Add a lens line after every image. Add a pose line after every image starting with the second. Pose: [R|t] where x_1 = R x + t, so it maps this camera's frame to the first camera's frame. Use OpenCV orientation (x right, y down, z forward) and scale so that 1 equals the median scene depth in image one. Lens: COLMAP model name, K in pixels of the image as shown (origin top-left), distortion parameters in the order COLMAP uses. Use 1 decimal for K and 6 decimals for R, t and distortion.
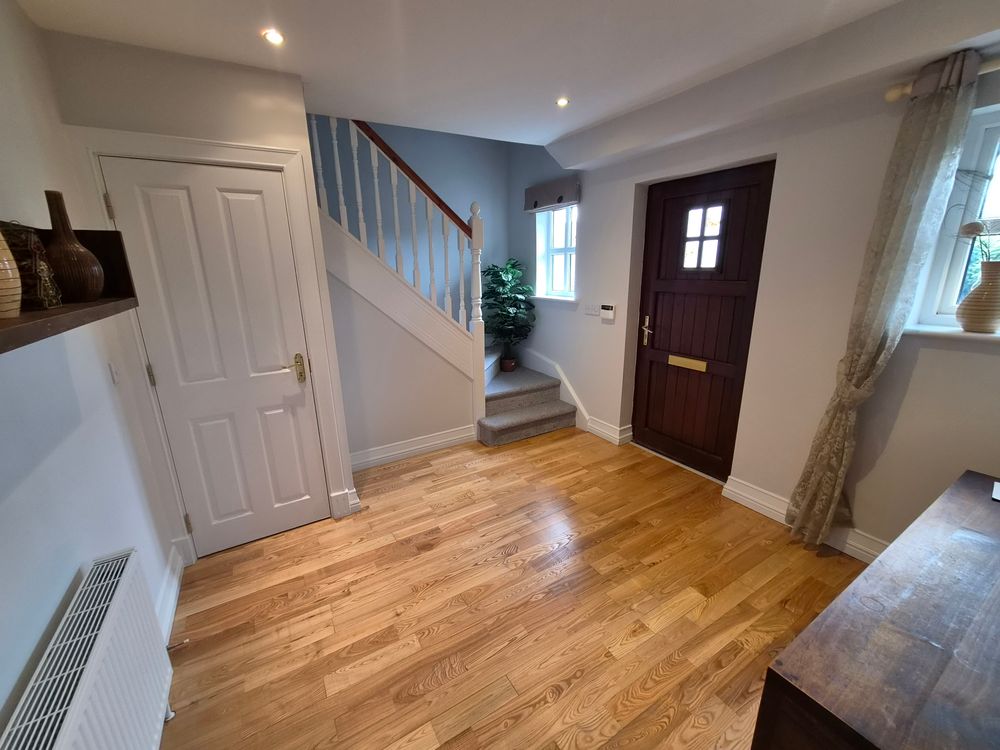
lens RADIAL K [[409.1, 0, 498.1], [0, 409.1, 374.4], [0, 0, 1]] dist [-0.004311, 0.000348]
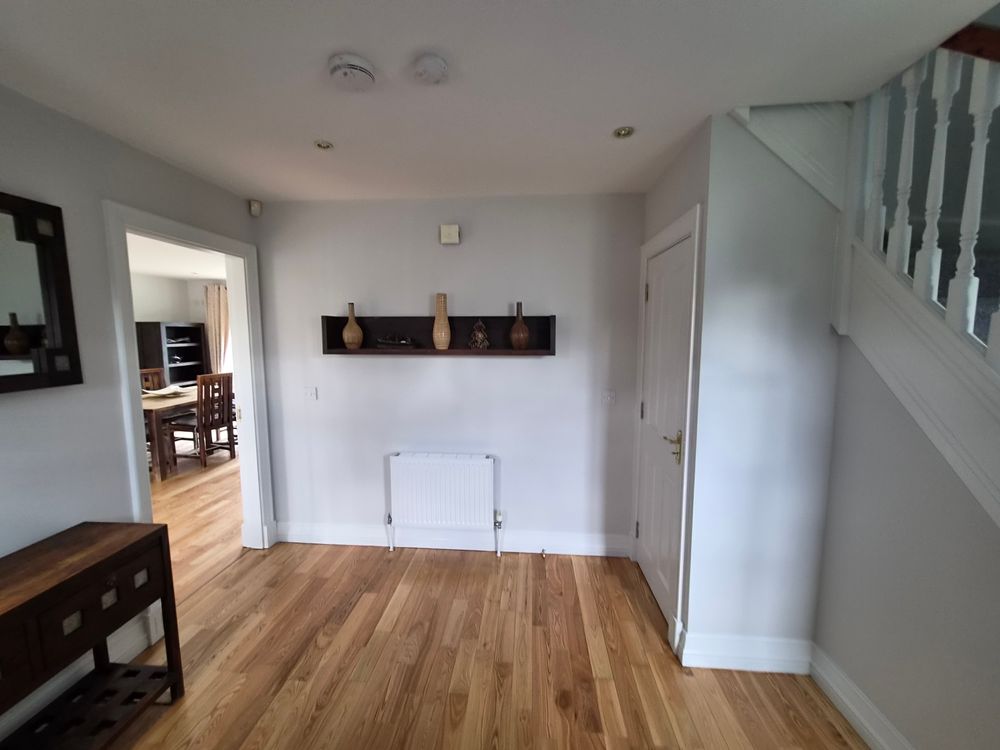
lens RADIAL K [[409.1, 0, 494.9], [0, 409.1, 375.1], [0, 0, 1]] dist [-0.004311, 0.000348]
pose [[-0.585304, 0.103984, -0.804118, 0.528221], [-0.198574, 0.943157, 0.266503, -0.378985], [0.786122, 0.315662, -0.531385, 1.328247]]
